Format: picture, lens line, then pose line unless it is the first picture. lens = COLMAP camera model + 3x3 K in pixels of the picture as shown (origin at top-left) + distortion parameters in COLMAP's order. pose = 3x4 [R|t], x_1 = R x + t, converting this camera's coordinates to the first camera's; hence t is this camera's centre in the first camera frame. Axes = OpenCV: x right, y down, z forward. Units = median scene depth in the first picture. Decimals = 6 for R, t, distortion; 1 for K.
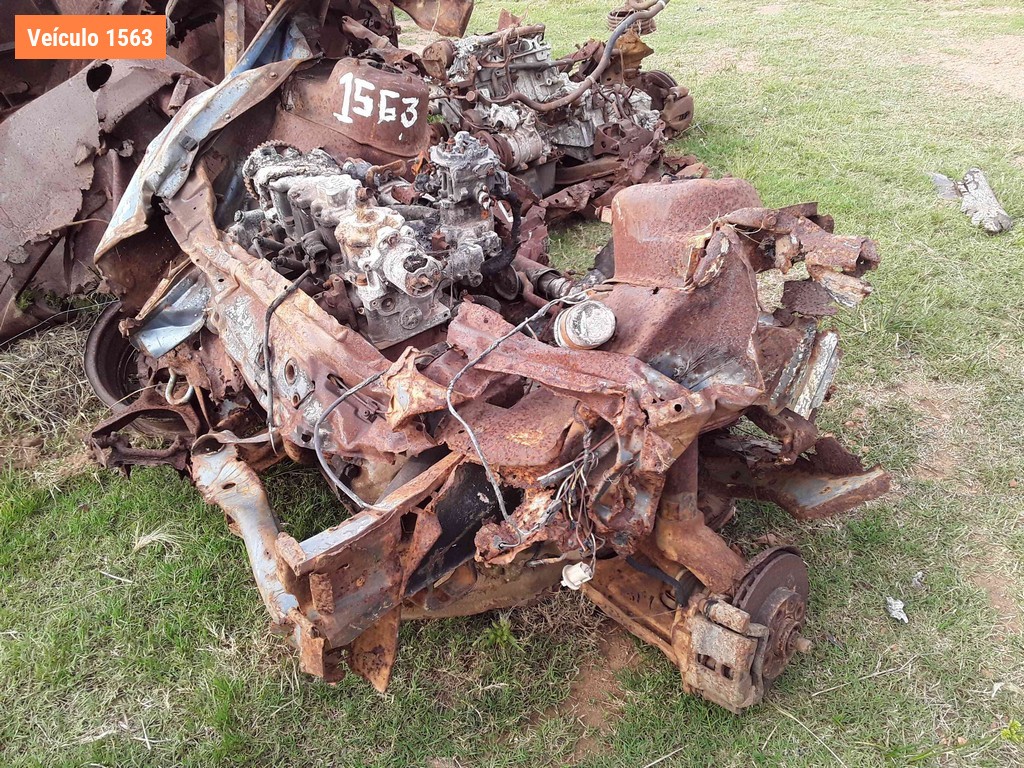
lens RADIAL K [[932.3, 0, 509.8], [0, 932.3, 389.6], [0, 0, 1]] dist [0.066816, -0.137216]
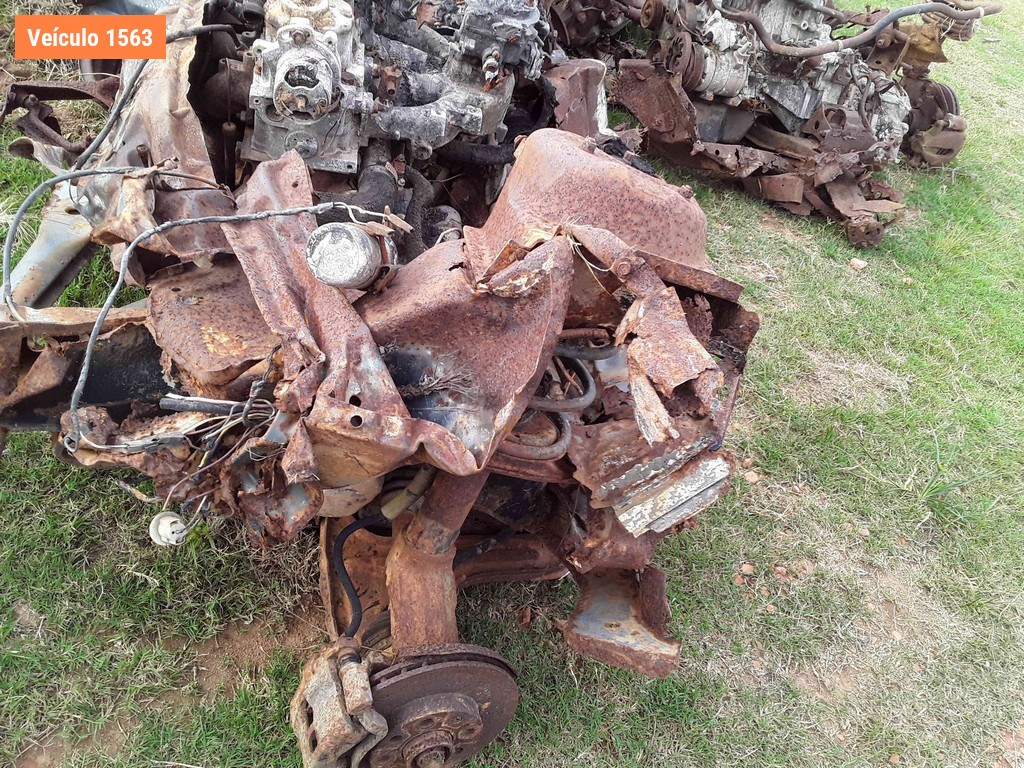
lens RADIAL K [[932.3, 0, 513.5], [0, 932.3, 381.7], [0, 0, 1]] dist [0.066816, -0.137216]
pose [[0.819138, 0.554907, -0.145230, 0.246411], [-0.533924, 0.830164, 0.160478, -0.122782], [0.209615, -0.053912, 0.976297, 0.231673]]
